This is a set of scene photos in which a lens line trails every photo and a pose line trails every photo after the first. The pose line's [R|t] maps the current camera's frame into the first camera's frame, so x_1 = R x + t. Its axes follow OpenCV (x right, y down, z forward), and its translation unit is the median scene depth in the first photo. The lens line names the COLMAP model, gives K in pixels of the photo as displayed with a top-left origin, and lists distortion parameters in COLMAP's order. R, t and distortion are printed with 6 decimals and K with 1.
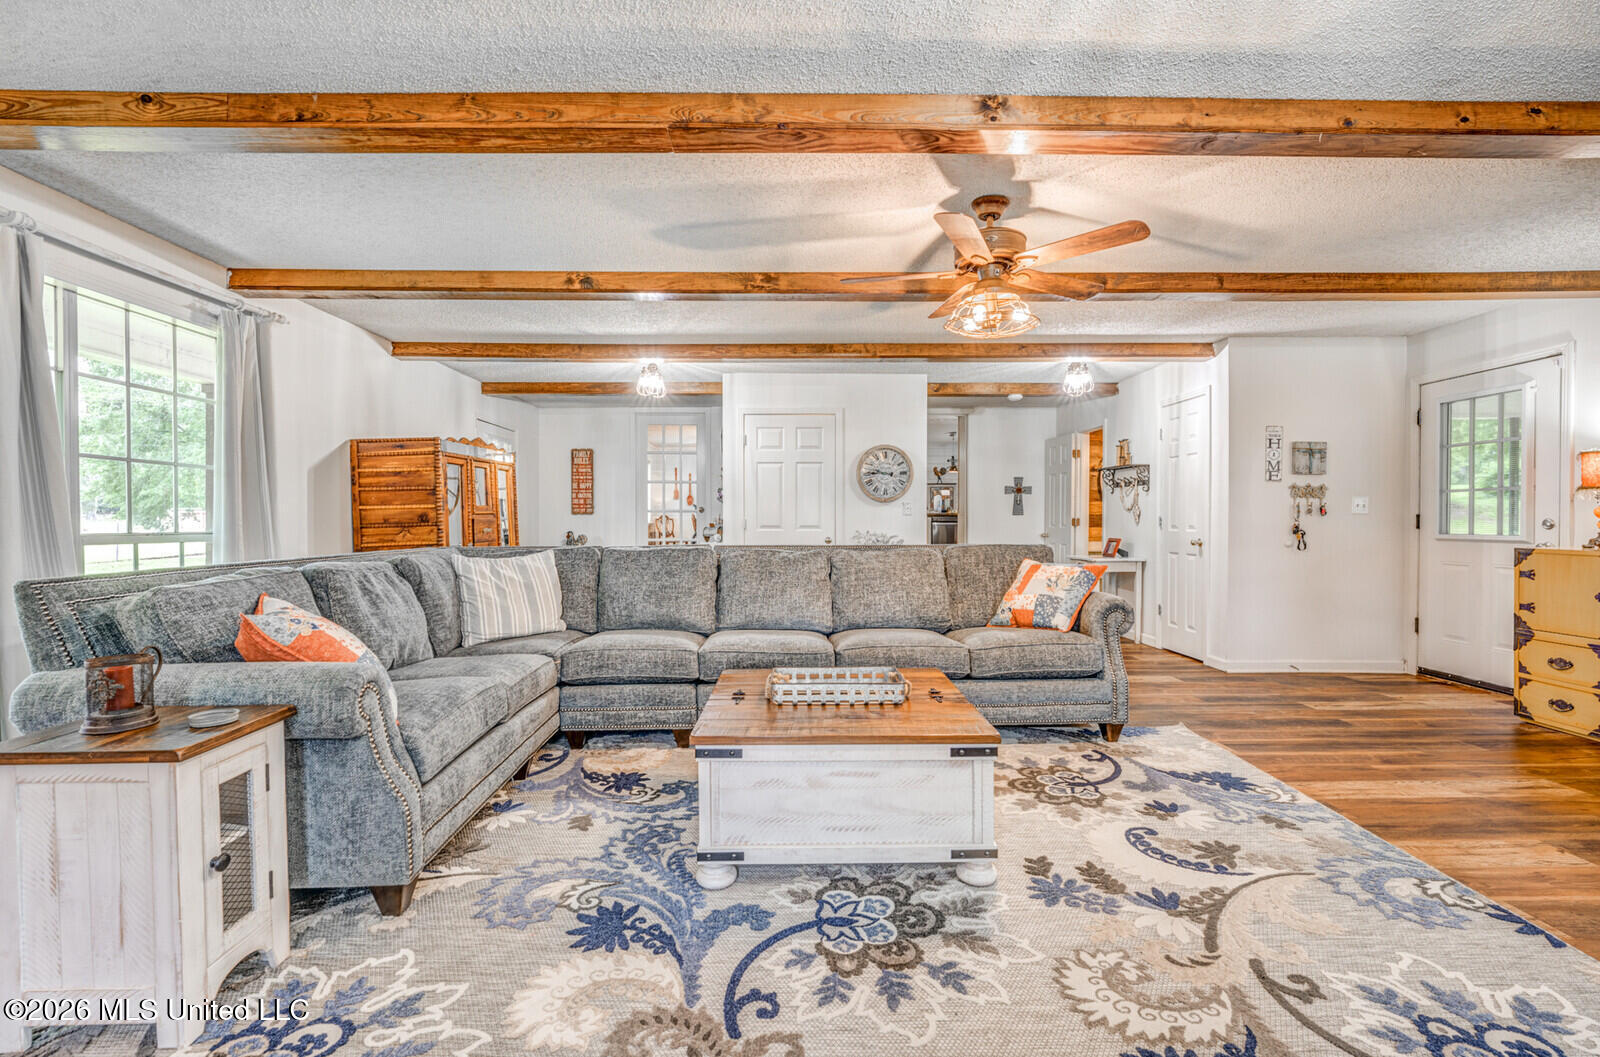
lens RADIAL K [[692.3, 0, 787.8], [0, 692.3, 534.2], [0, 0, 1]] dist [-0.012156, 0.001834]
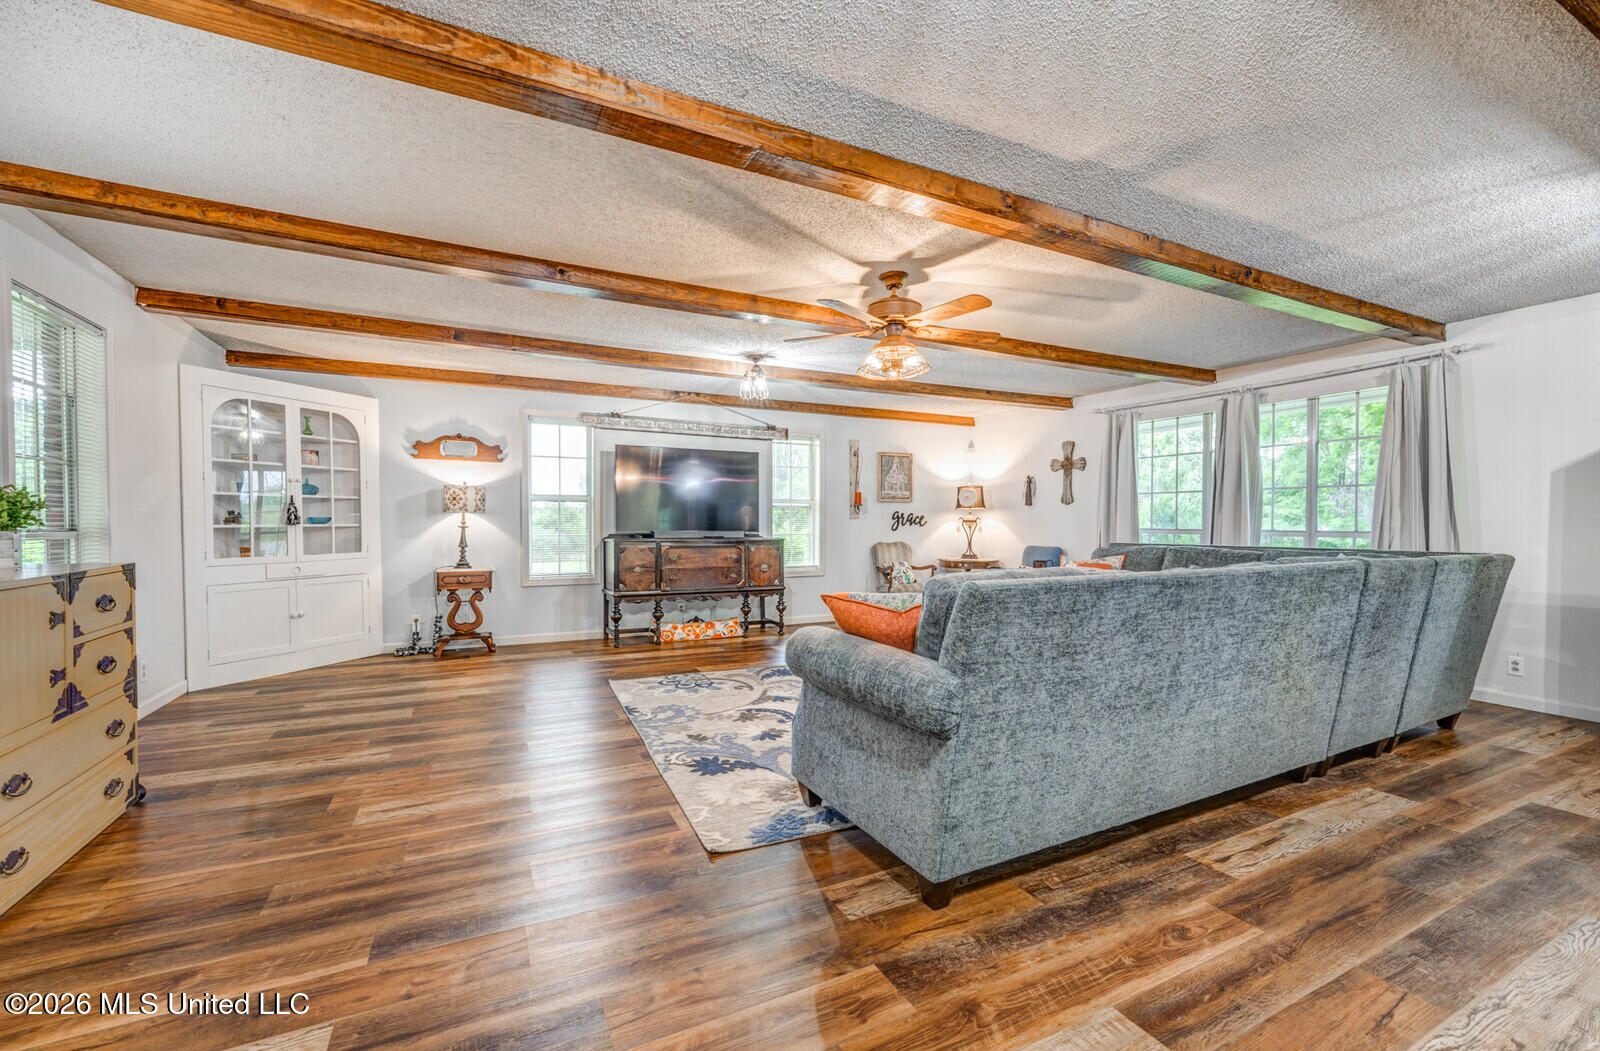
lens RADIAL K [[655.5, 0, 796.4], [0, 655.5, 530.5], [0, 0, 1]] dist [-0.016250, 0.002456]
pose [[-0.898860, 0.007287, -0.438174, 0.821858], [-0.005093, 0.999620, 0.027073, -0.033468], [0.438205, 0.026566, -0.898482, 1.682515]]
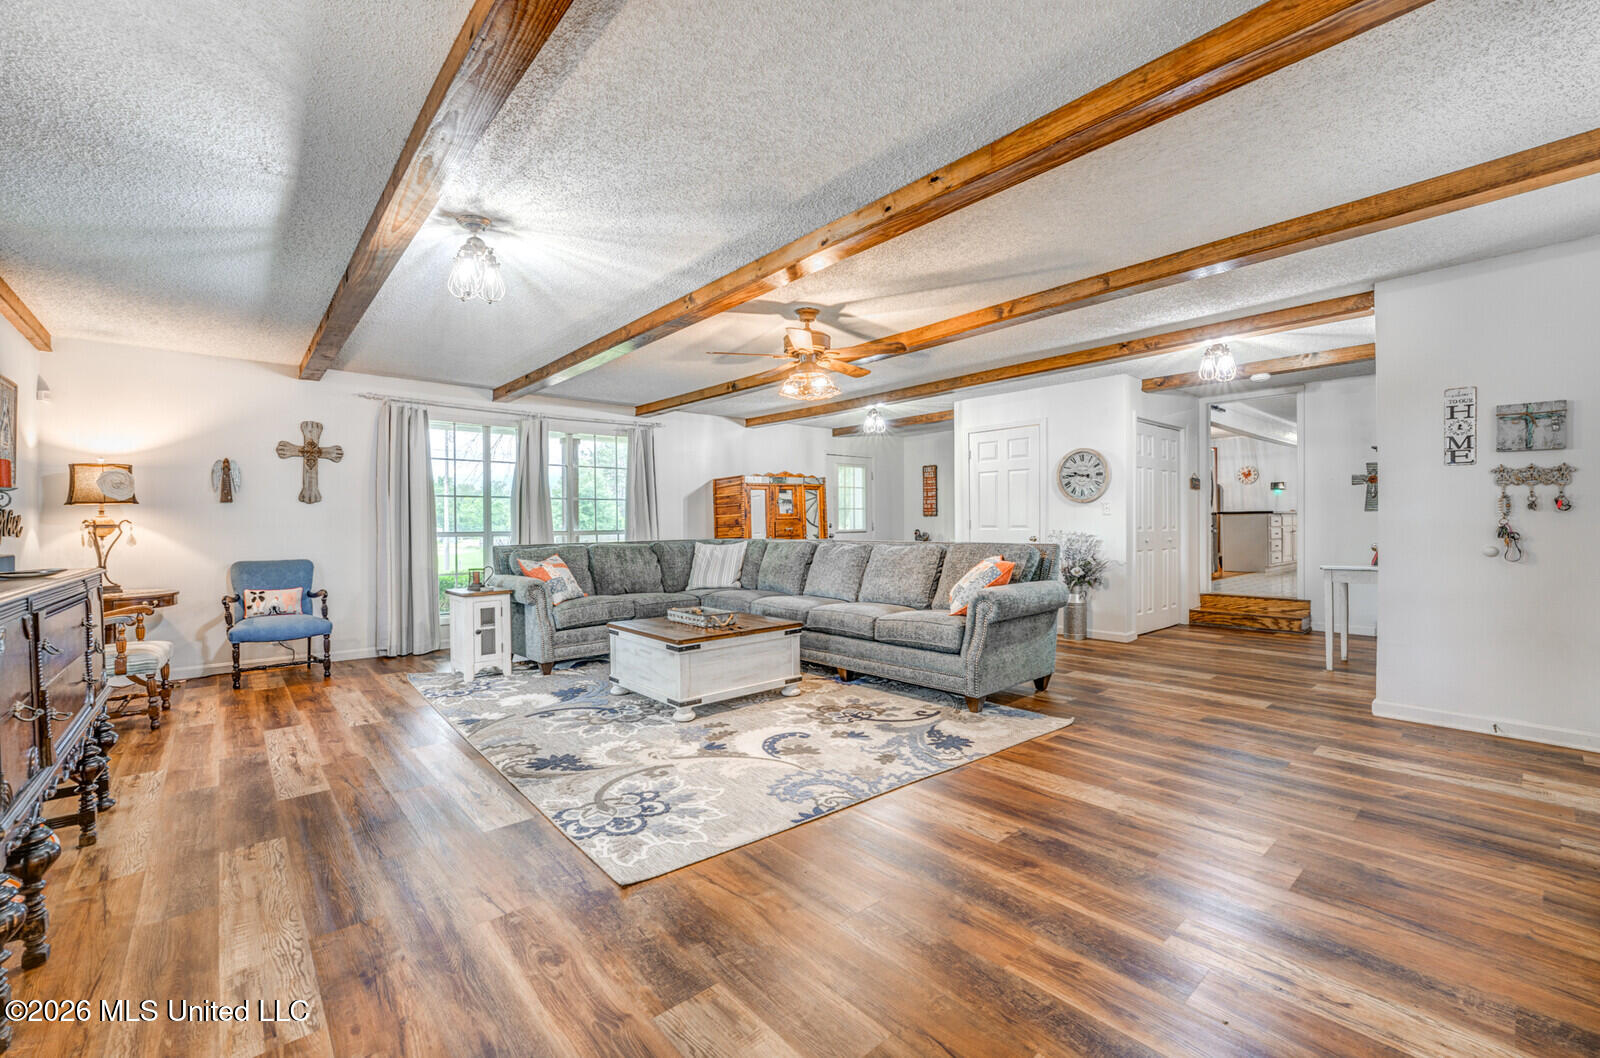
lens RADIAL K [[655.5, 0, 803.1], [0, 655.5, 530.5], [0, 0, 1]] dist [-0.016250, 0.002456]
pose [[0.657194, 0.004244, -0.753709, 1.126520], [-0.004921, 0.999987, 0.001340, -0.007130], [0.753705, 0.002828, 0.657206, 0.054082]]
